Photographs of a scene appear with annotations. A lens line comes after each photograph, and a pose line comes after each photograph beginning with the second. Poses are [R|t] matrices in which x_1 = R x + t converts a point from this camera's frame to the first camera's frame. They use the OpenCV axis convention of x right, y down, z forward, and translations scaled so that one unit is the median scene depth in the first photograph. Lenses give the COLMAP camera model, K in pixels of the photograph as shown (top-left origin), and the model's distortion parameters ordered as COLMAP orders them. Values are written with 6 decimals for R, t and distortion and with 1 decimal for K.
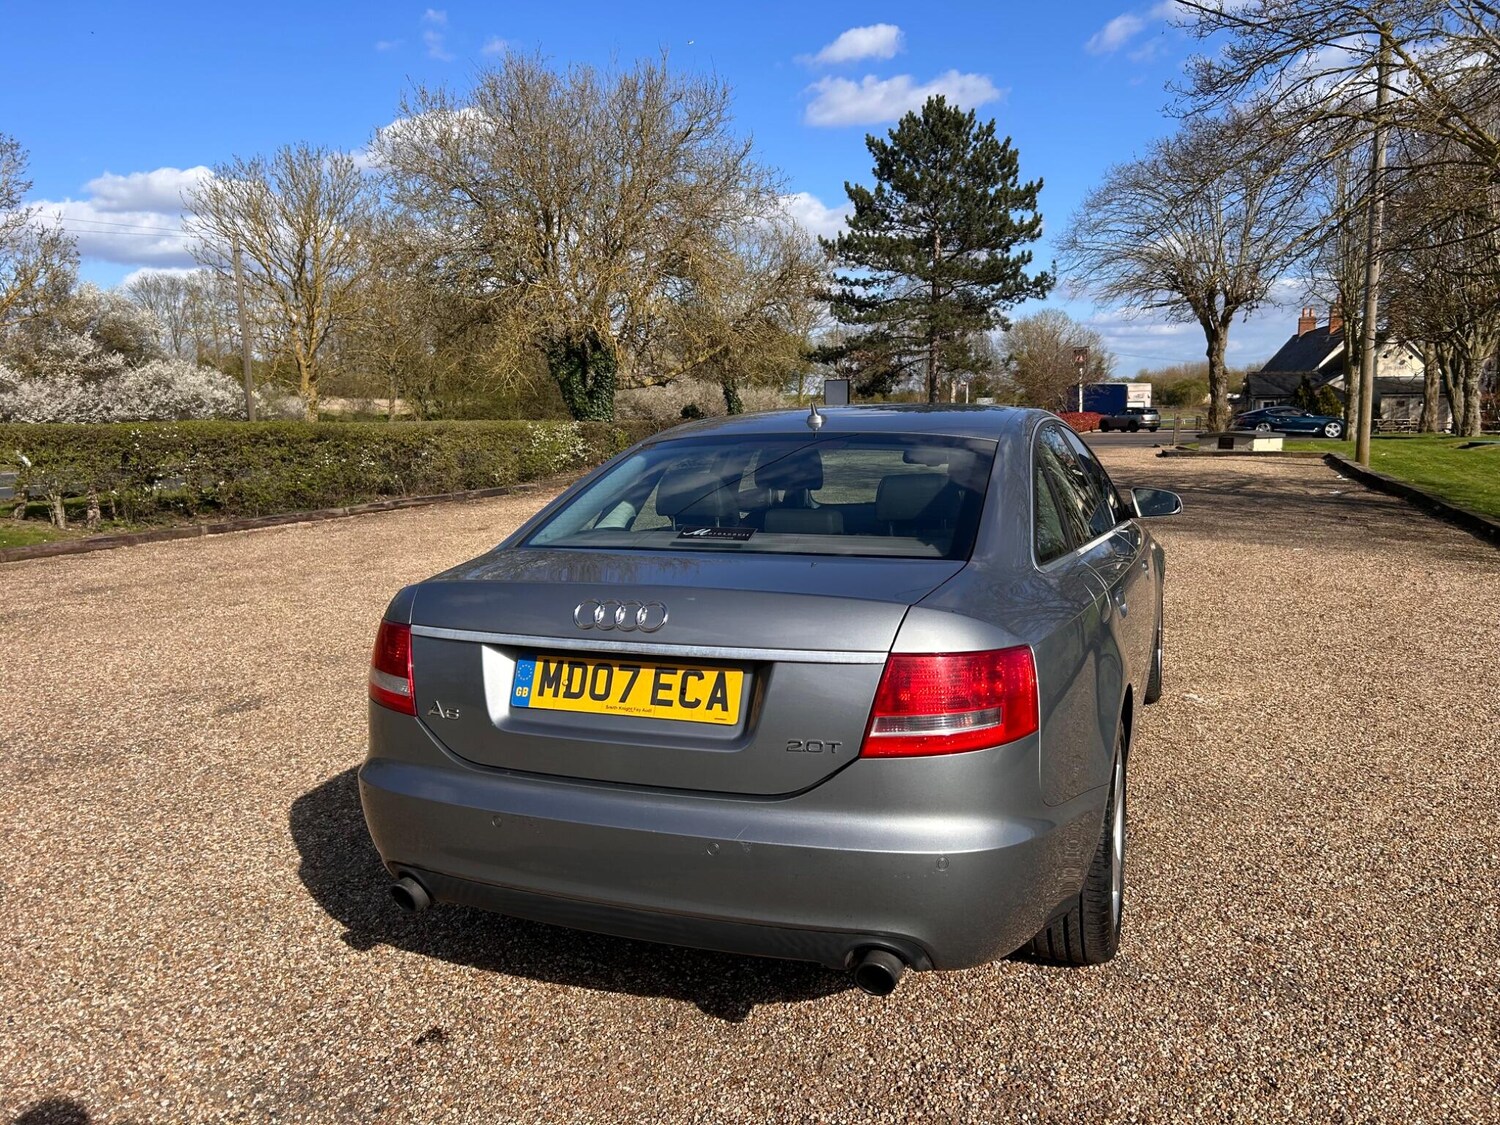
lens RADIAL K [[1125.8, 0, 762.5], [0, 1125.8, 573.8], [0, 0, 1]] dist [0.059343, -0.064344]
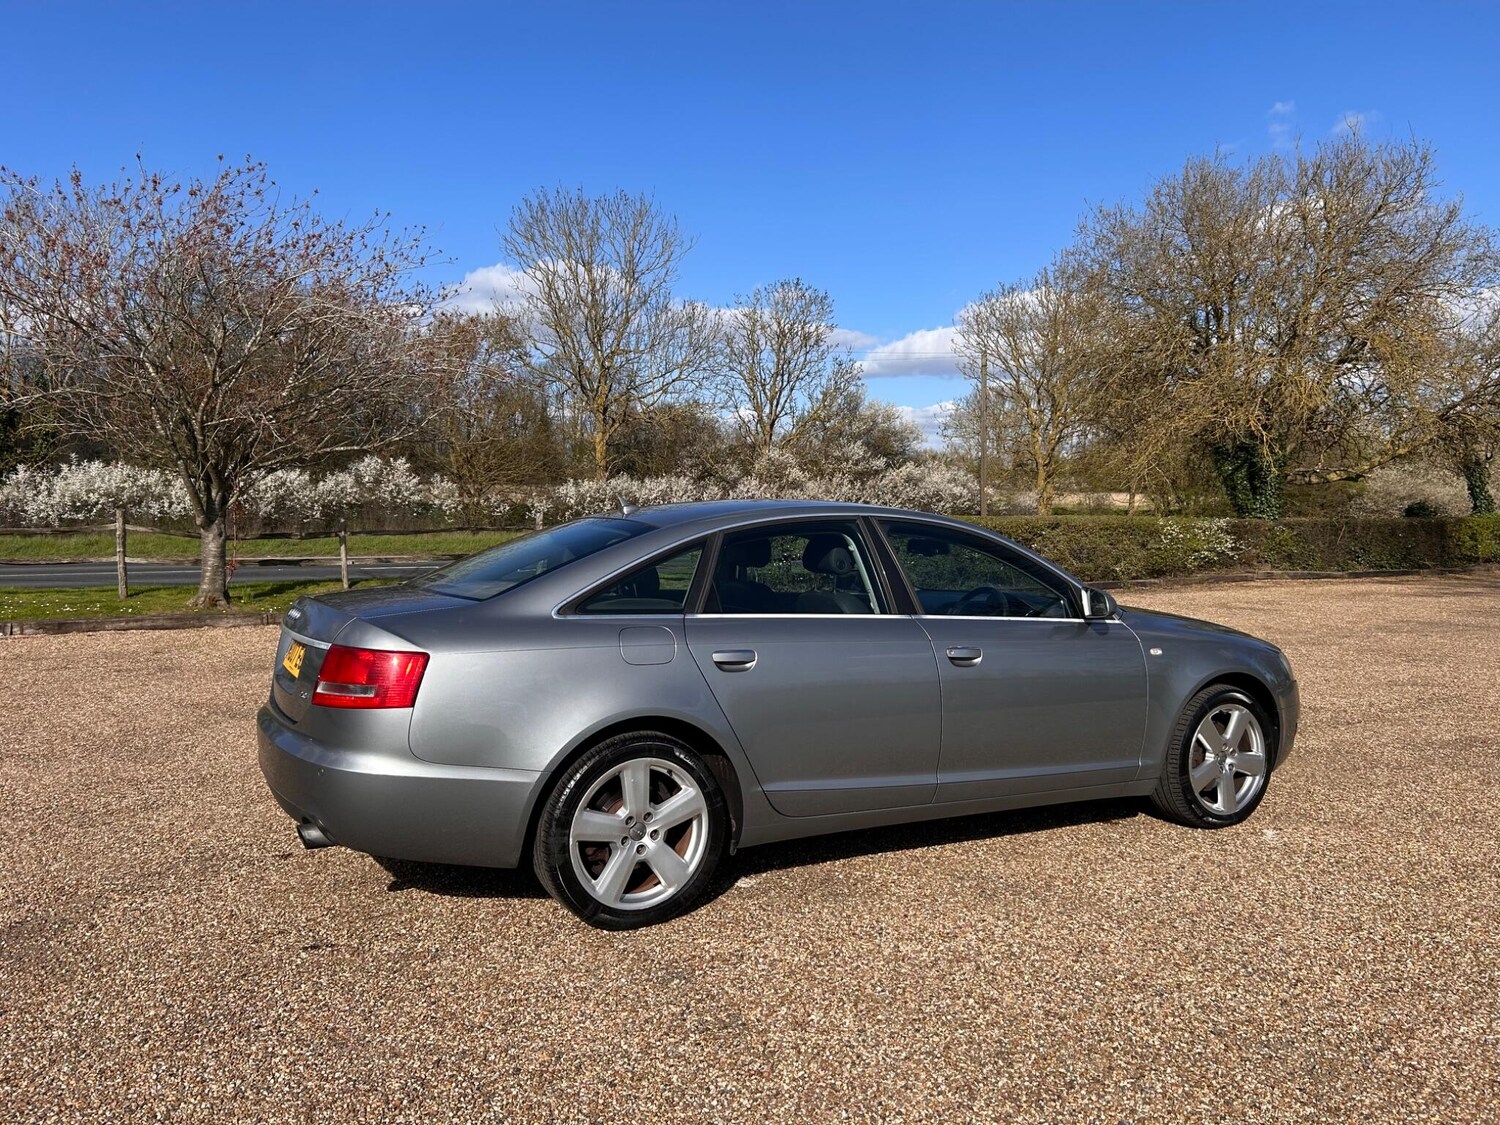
lens RADIAL K [[1125.8, 0, 741.2], [0, 1125.8, 575.4], [0, 0, 1]] dist [0.059343, -0.064344]
pose [[0.759067, 0.054527, -0.648725, 0.151037], [-0.107682, 0.993276, -0.042510, -0.002273], [0.642045, 0.102124, 0.759834, 0.009519]]
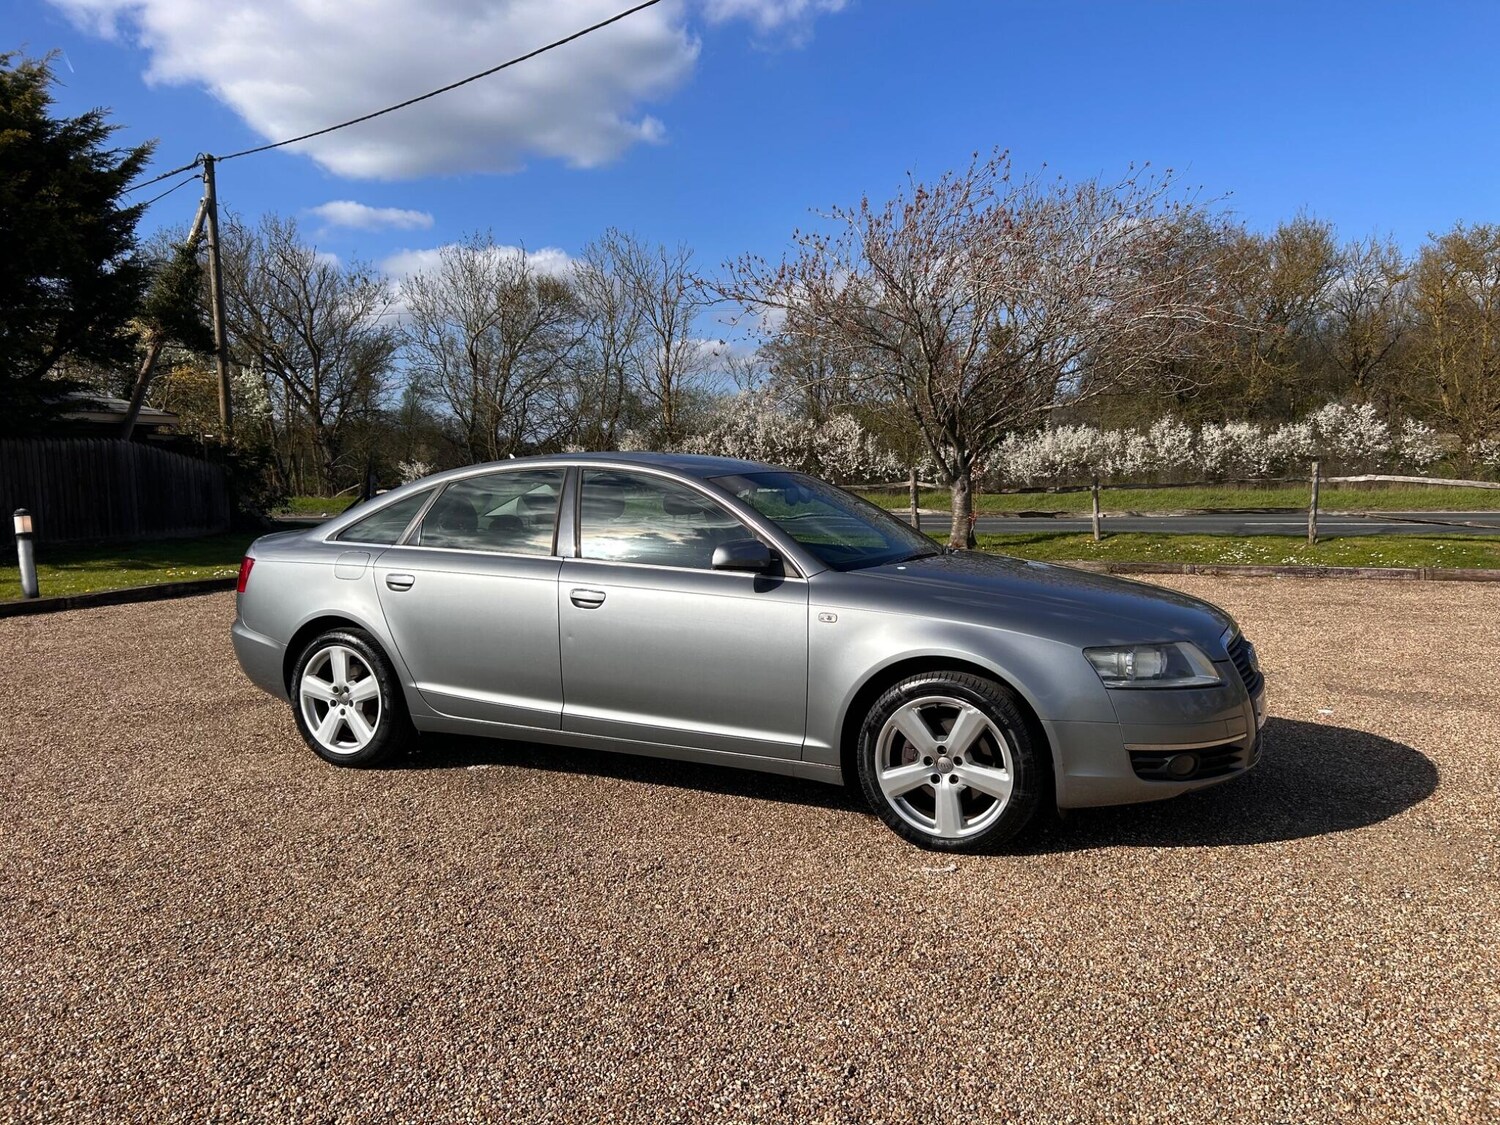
lens RADIAL K [[1125.8, 0, 757.6], [0, 1125.8, 573.5], [0, 0, 1]] dist [0.059343, -0.064344]
pose [[-0.083659, 0.101809, -0.991280, 0.248548], [-0.122698, 0.986145, 0.111637, -0.030324], [0.988912, 0.130968, -0.070008, 0.217595]]
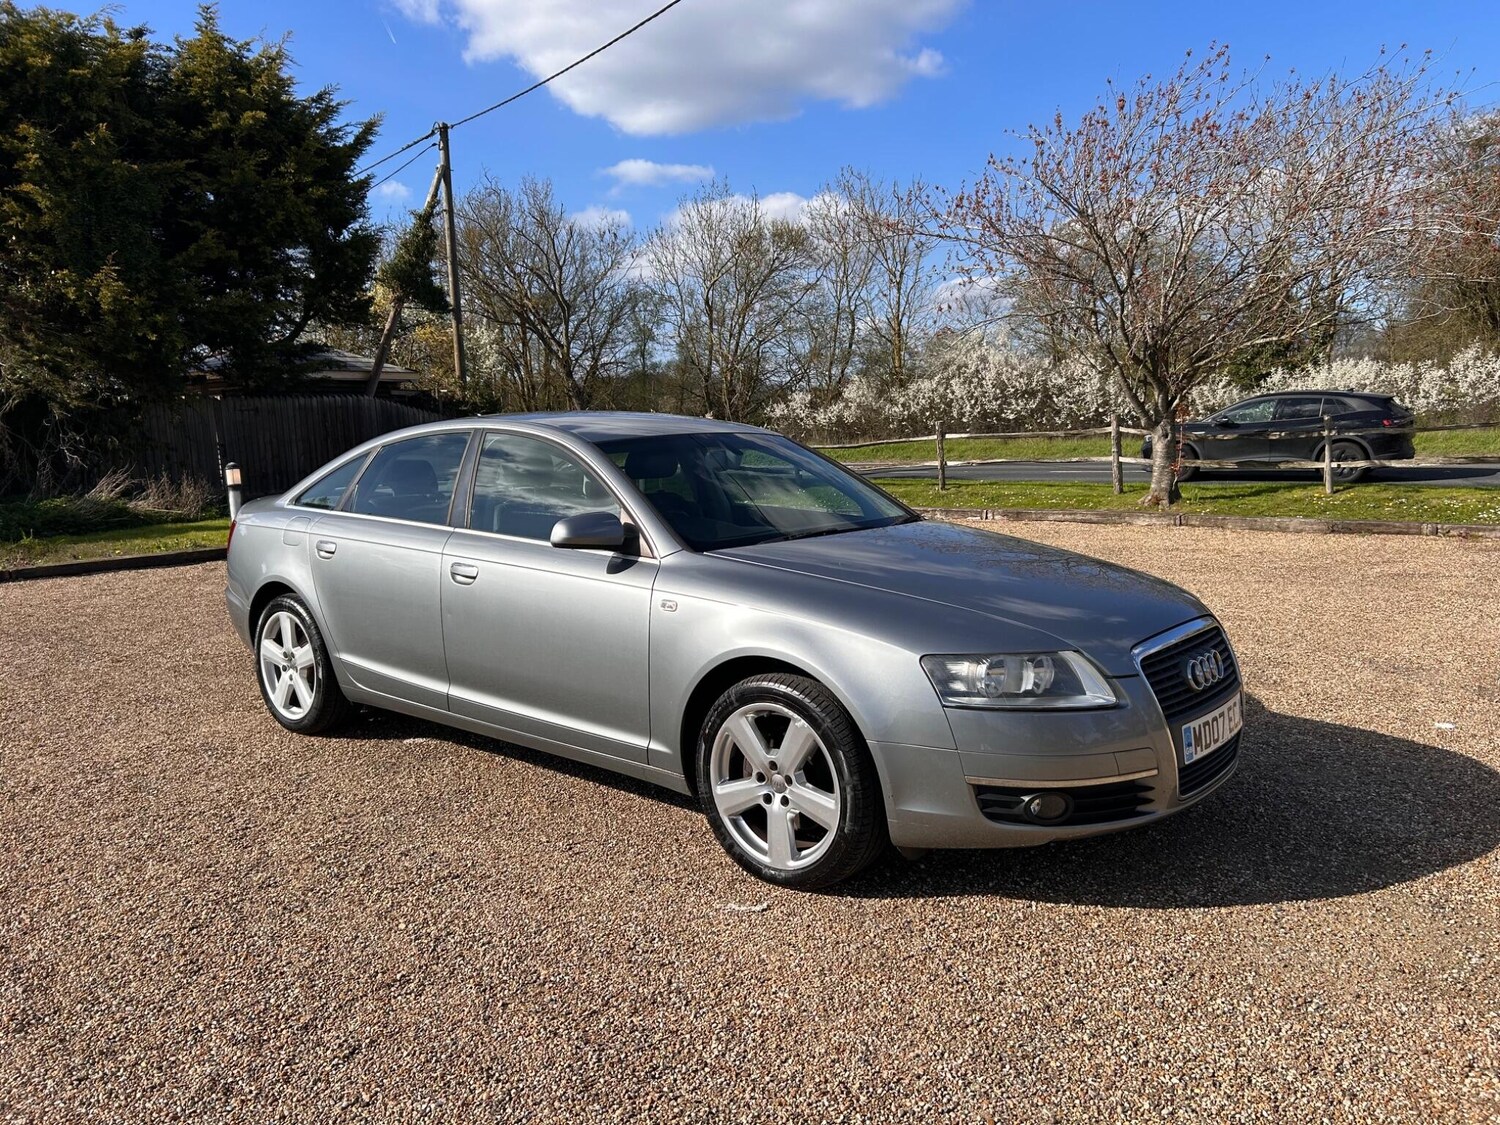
lens RADIAL K [[1125.8, 0, 747.5], [0, 1125.8, 565.8], [0, 0, 1]] dist [0.059343, -0.064344]
pose [[-0.327575, 0.139030, -0.934540, 0.212869], [-0.101178, 0.978265, 0.181000, -0.039199], [0.939392, 0.153846, -0.306389, 0.273218]]
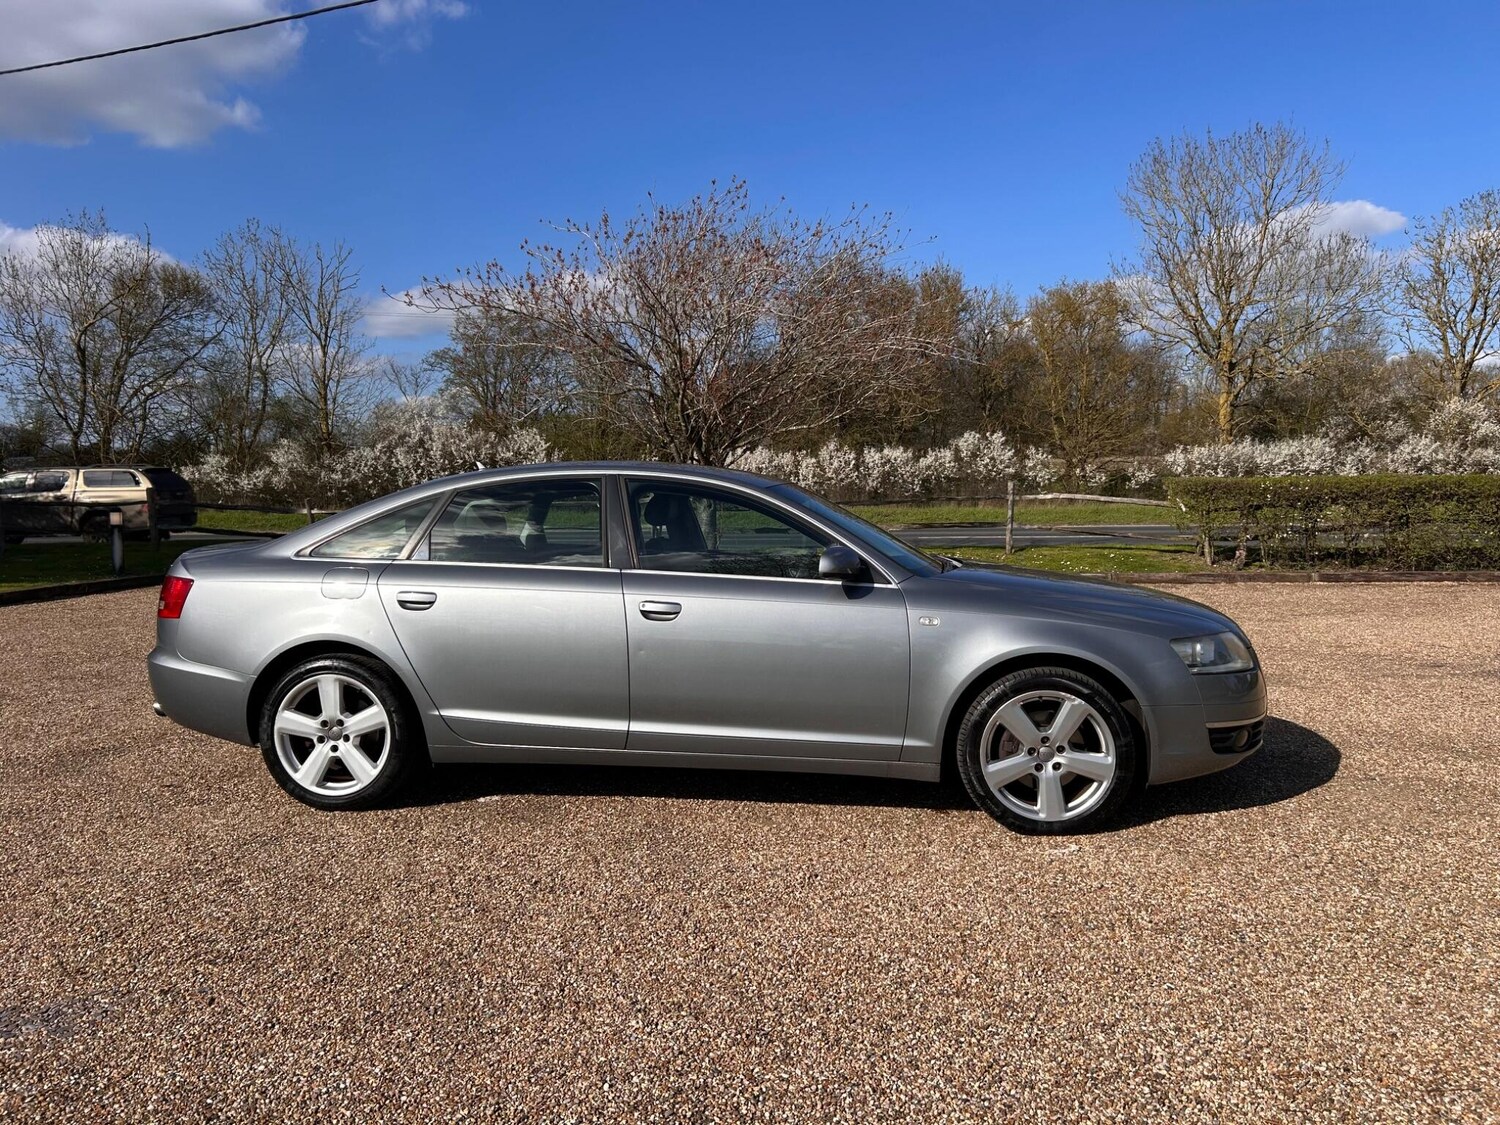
lens RADIAL K [[1125.8, 0, 759.7], [0, 1125.8, 571.9], [0, 0, 1]] dist [0.059343, -0.064344]
pose [[0.245467, 0.083754, -0.965780, 0.244151], [-0.130195, 0.990083, 0.052771, -0.019330], [0.960622, 0.112786, 0.253937, 0.143027]]
